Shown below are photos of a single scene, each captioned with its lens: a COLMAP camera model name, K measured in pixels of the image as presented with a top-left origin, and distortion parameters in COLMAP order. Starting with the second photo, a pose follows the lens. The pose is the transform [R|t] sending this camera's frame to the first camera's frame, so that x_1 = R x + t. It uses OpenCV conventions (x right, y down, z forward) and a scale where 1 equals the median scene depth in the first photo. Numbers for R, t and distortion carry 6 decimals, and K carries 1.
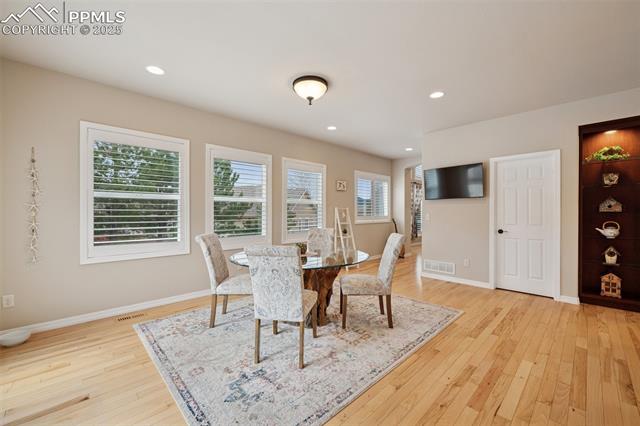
lens RADIAL K [[263.3, 0, 322.7], [0, 263.3, 214.5], [0, 0, 1]] dist [-0.001507, 0.000610]
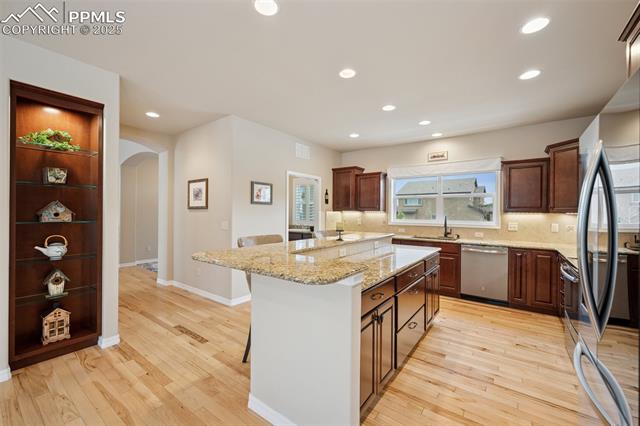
lens RADIAL K [[263.3, 0, 316.8], [0, 263.3, 213.1], [0, 0, 1]] dist [-0.001507, 0.000610]
pose [[-0.155658, -0.004661, 0.987800, 0.281827], [-0.005188, 0.999979, 0.003900, -0.040474], [-0.987797, -0.004517, -0.155679, 0.415203]]
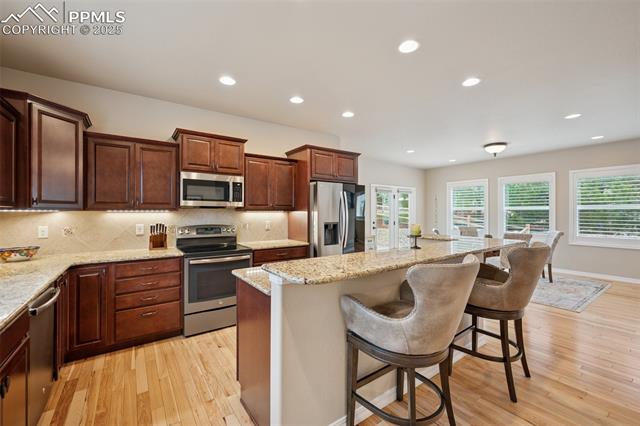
lens RADIAL K [[263.3, 0, 325.3], [0, 263.3, 211.0], [0, 0, 1]] dist [-0.001507, 0.000610]
pose [[-0.149521, -0.007949, -0.988727, 1.676611], [-0.001812, 0.999968, -0.007765, -0.036313], [0.988757, 0.000630, -0.149530, 0.100849]]
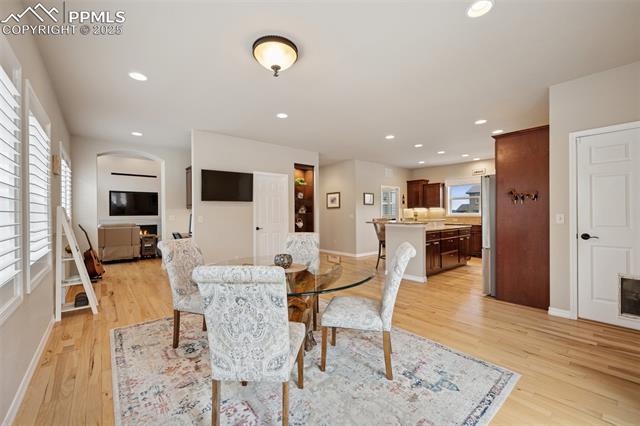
lens RADIAL K [[263.3, 0, 315.7], [0, 263.3, 215.0], [0, 0, 1]] dist [-0.001507, 0.000610]
pose [[0.081558, -0.006447, 0.996648, -0.744718], [0.011864, 0.999915, 0.005498, -0.007619], [-0.996598, 0.011376, 0.081627, 0.746699]]
